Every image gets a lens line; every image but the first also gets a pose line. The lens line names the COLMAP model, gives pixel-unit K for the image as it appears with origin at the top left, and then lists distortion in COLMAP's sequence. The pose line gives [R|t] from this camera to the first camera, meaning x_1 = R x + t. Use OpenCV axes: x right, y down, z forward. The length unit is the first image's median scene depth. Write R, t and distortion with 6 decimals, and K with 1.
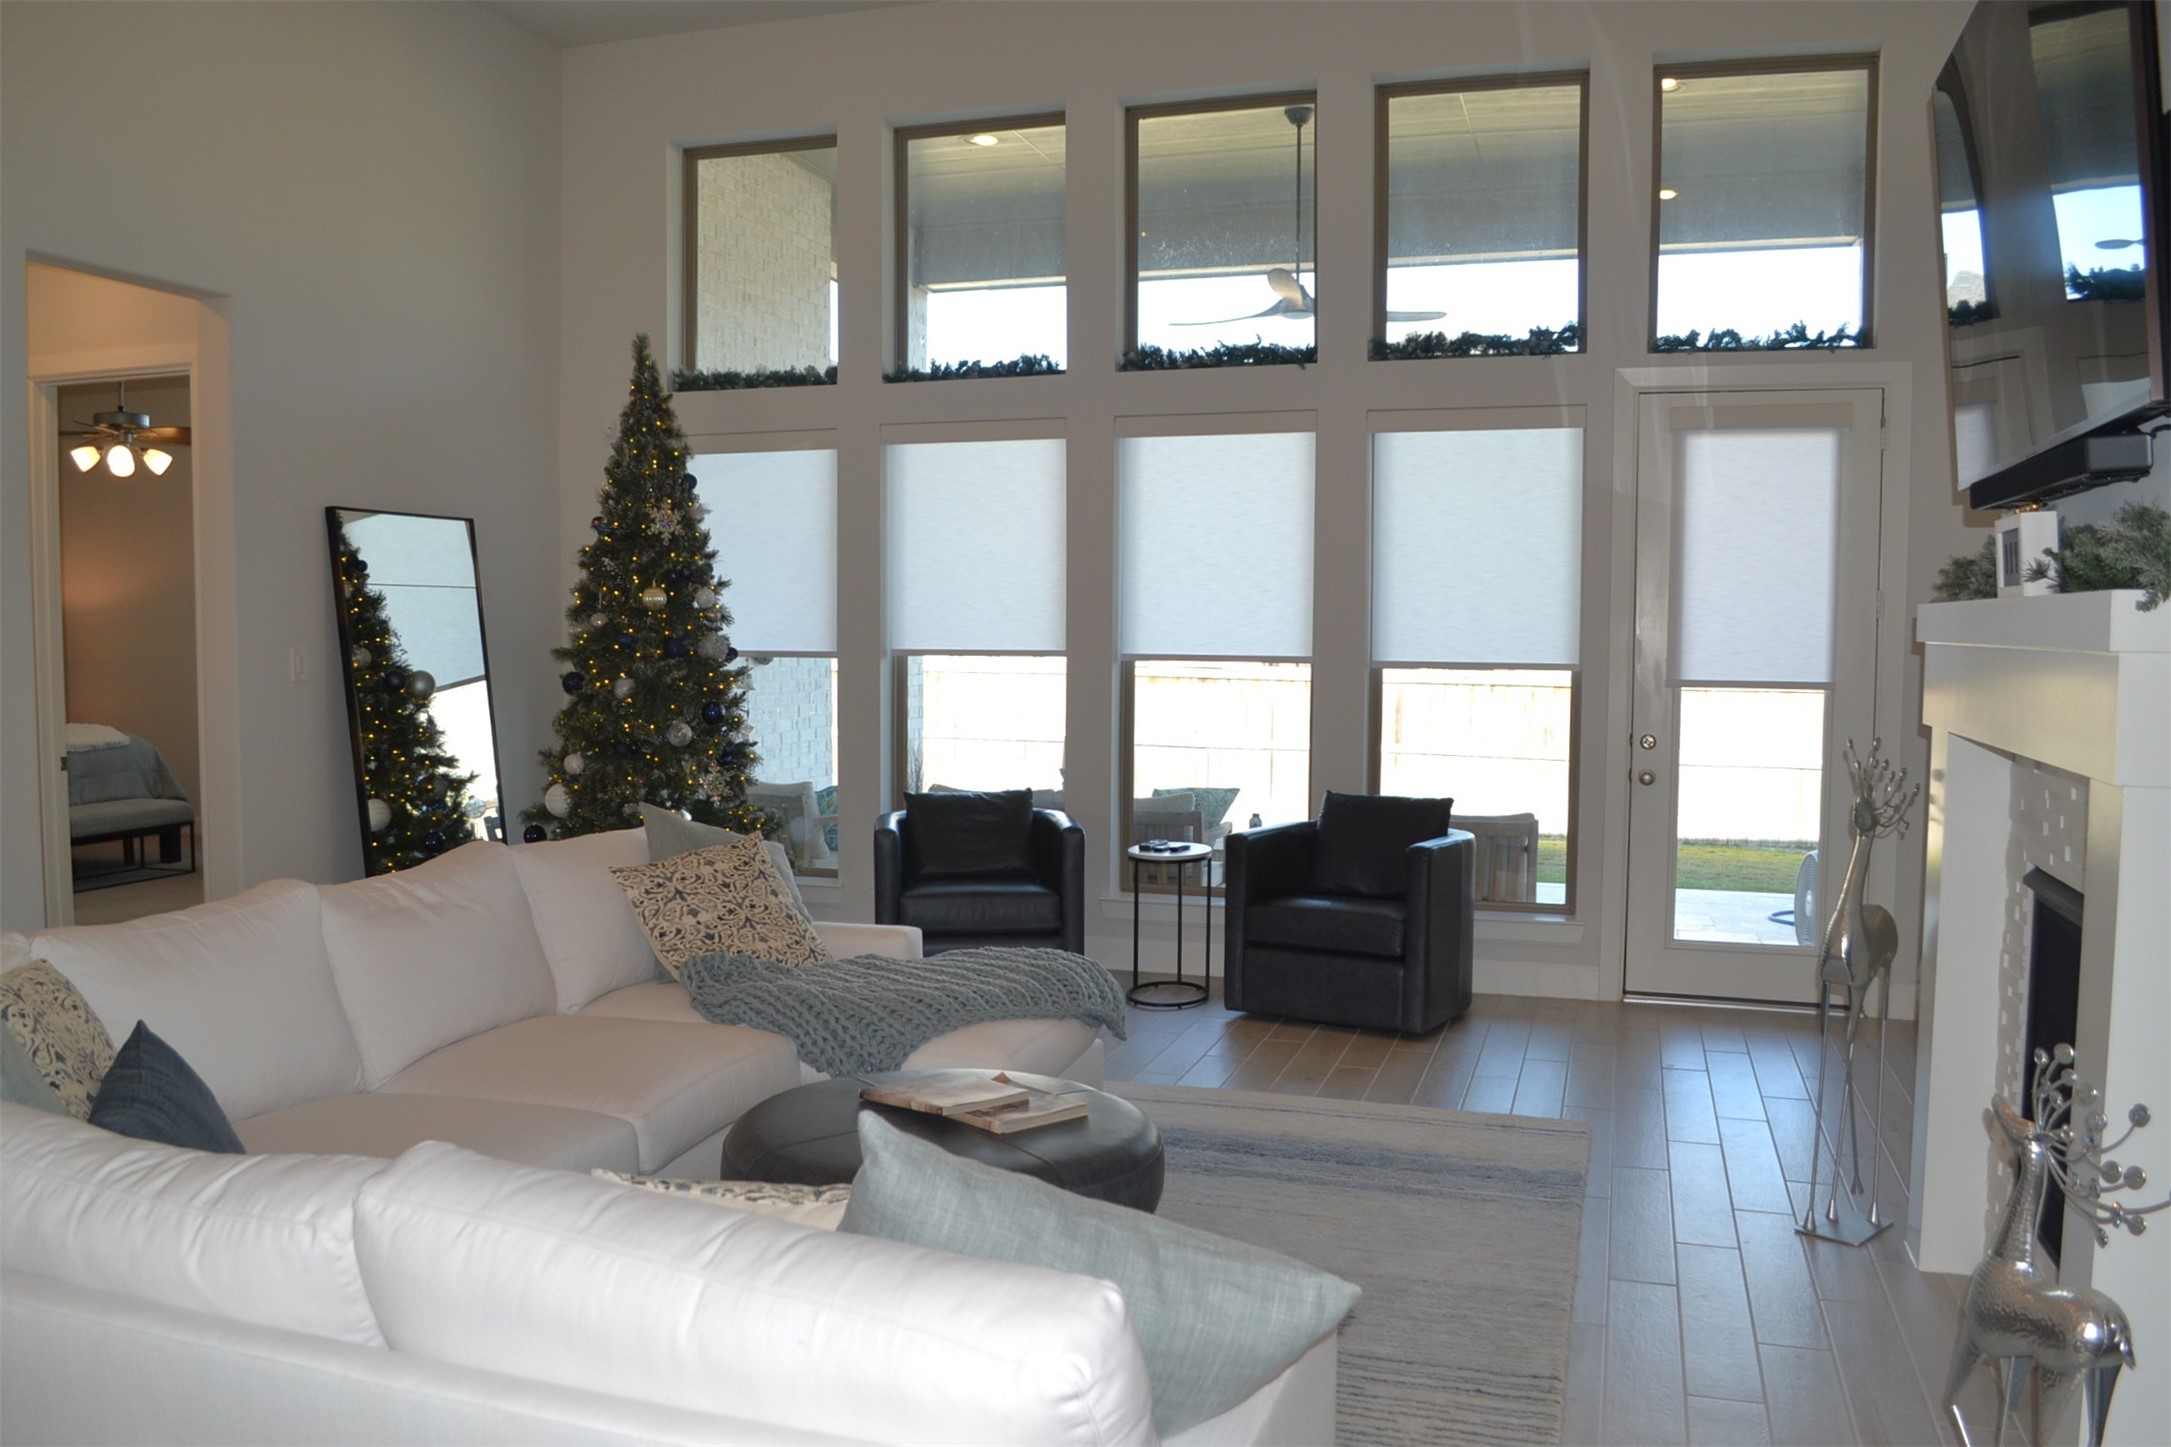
lens RADIAL K [[1747.1, 0, 1080.2], [0, 1747.1, 746.6], [0, 0, 1]] dist [-0.090320, -0.001155]
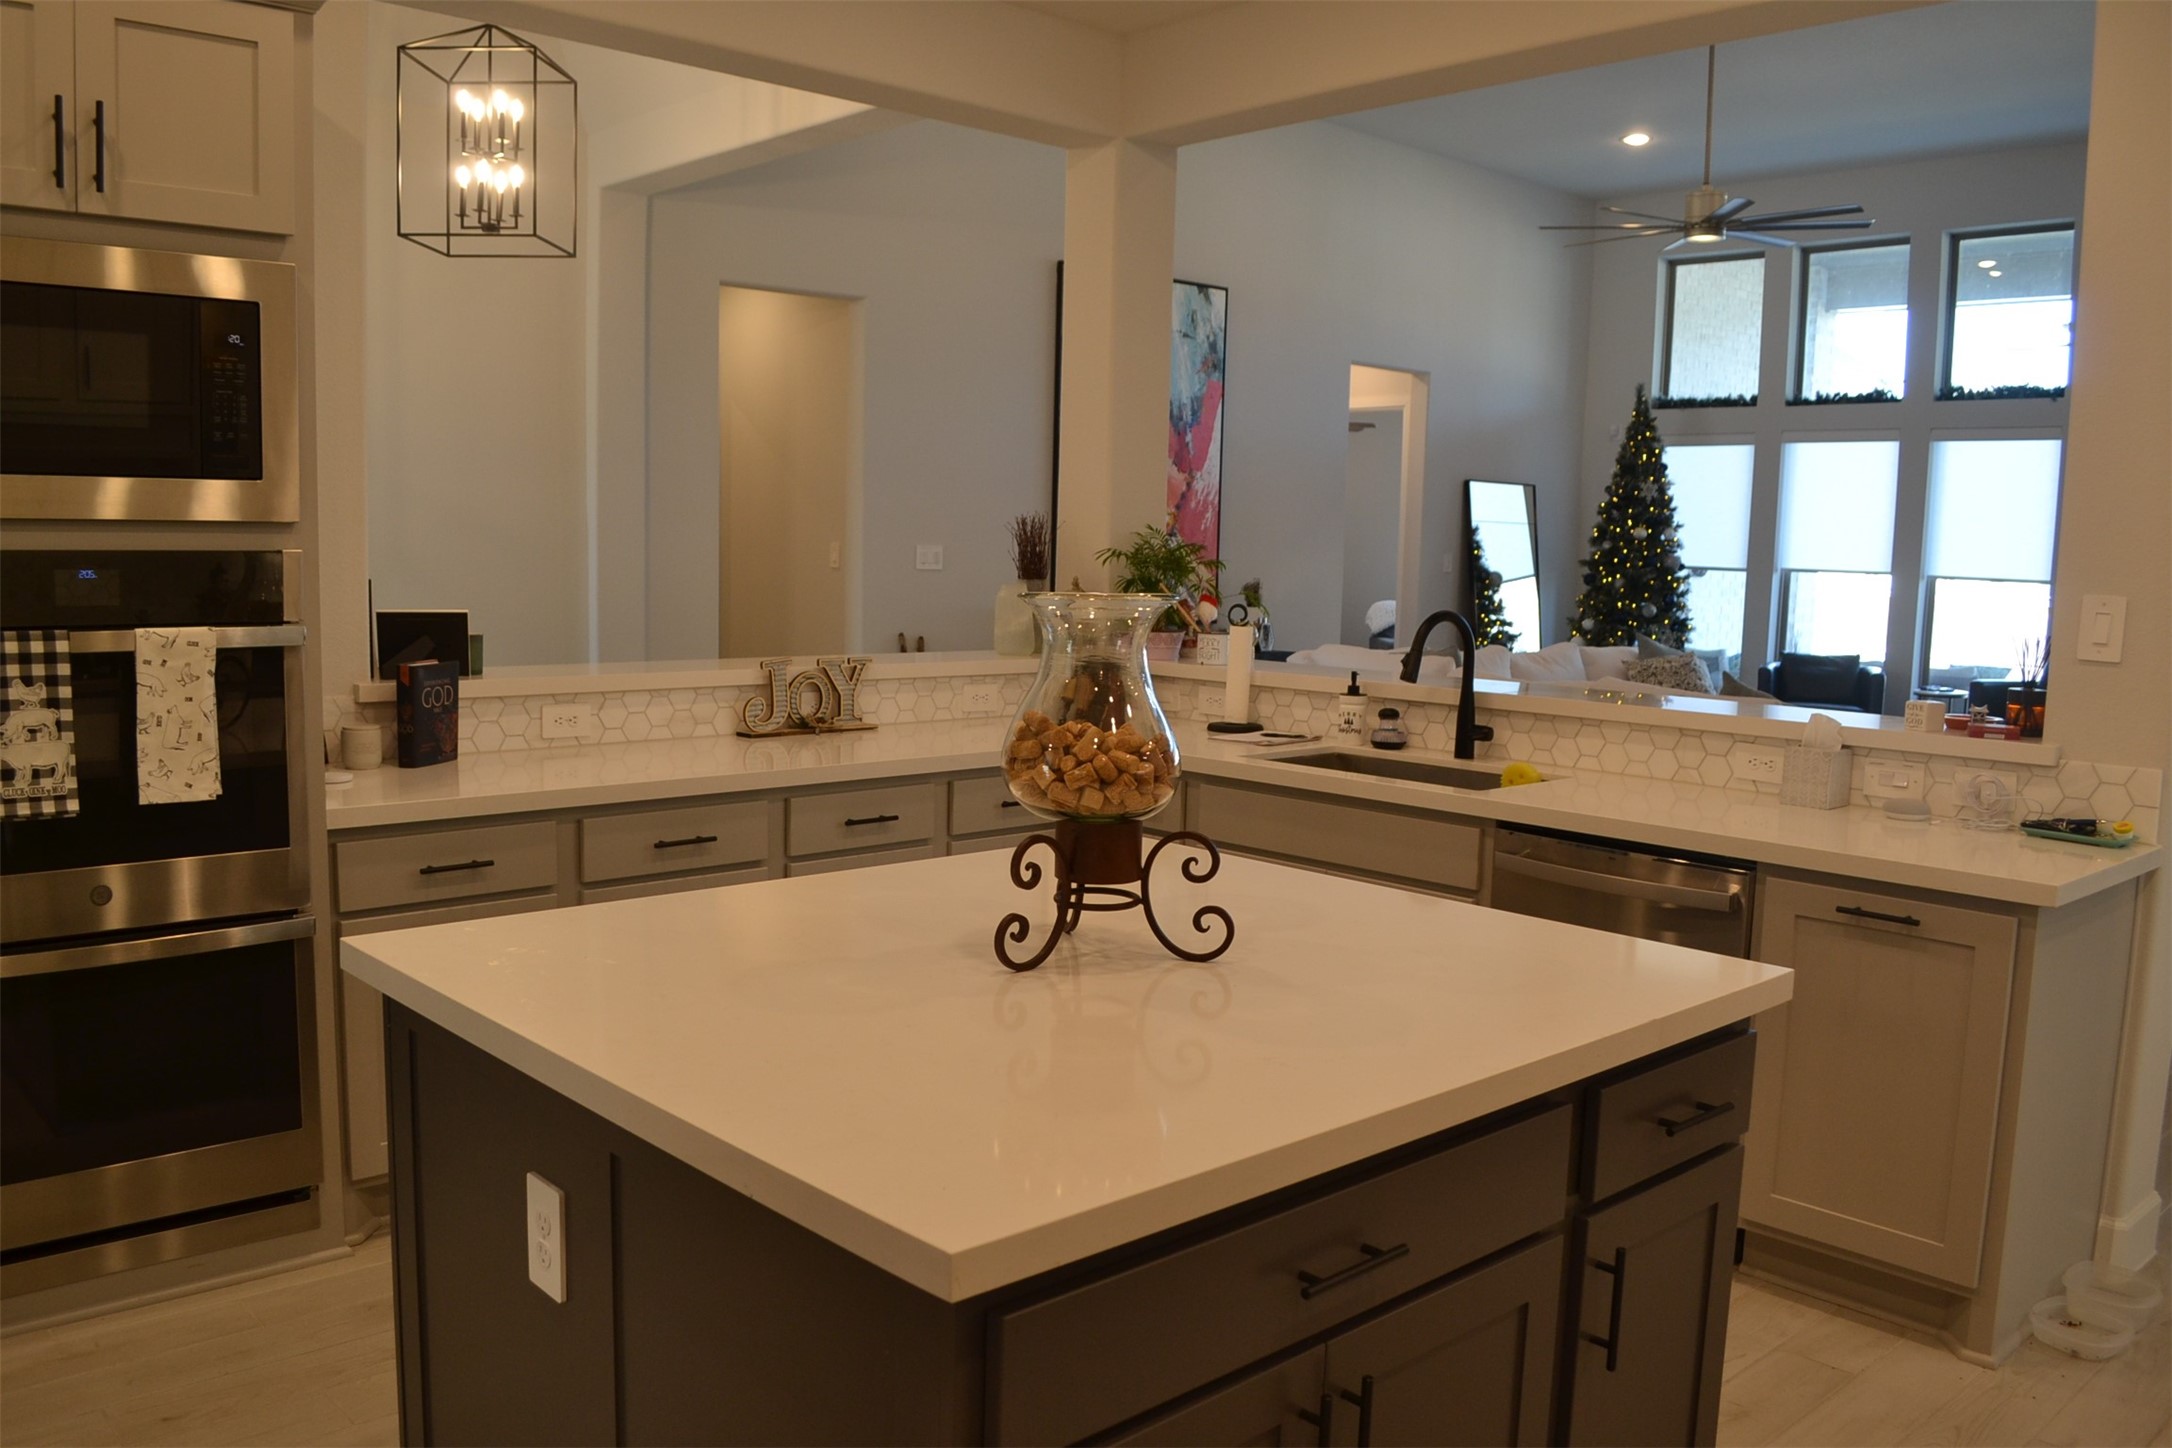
lens RADIAL K [[1740.2, 0, 1062.8], [0, 1740.2, 740.7], [0, 0, 1]] dist [-0.089153, 0.017693]
pose [[0.862026, 0.078134, -0.500806, 0.134906], [-0.059542, 0.996816, 0.053031, 0.063248], [0.503355, -0.015895, 0.863933, -0.766858]]
